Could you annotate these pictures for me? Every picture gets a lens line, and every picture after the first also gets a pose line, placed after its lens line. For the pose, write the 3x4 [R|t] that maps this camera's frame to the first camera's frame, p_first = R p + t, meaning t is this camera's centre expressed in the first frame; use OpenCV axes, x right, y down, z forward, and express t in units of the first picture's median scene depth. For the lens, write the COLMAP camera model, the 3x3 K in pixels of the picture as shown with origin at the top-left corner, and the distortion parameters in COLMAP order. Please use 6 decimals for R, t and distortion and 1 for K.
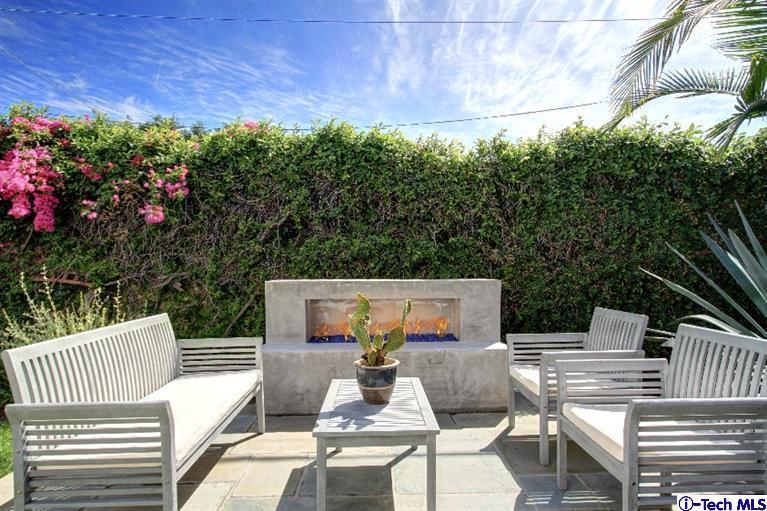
lens RADIAL K [[417.4, 0, 383.5], [0, 417.4, 260.7], [0, 0, 1]] dist [0.001552, -0.000163]
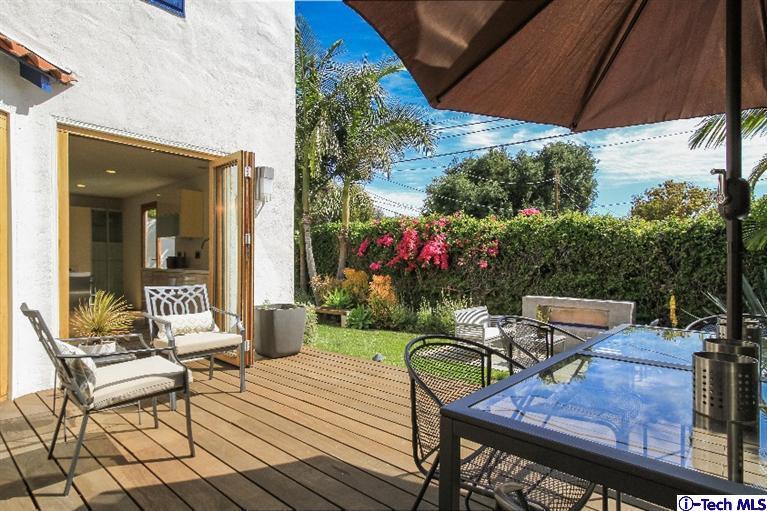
lens RADIAL K [[417.4, 0, 385.3], [0, 417.4, 258.3], [0, 0, 1]] dist [0.001552, -0.000163]
pose [[0.741700, 0.004877, -0.670714, 0.570823], [-0.008471, 0.999962, -0.002097, -0.122680], [0.670679, 0.007237, 0.741713, -1.038383]]
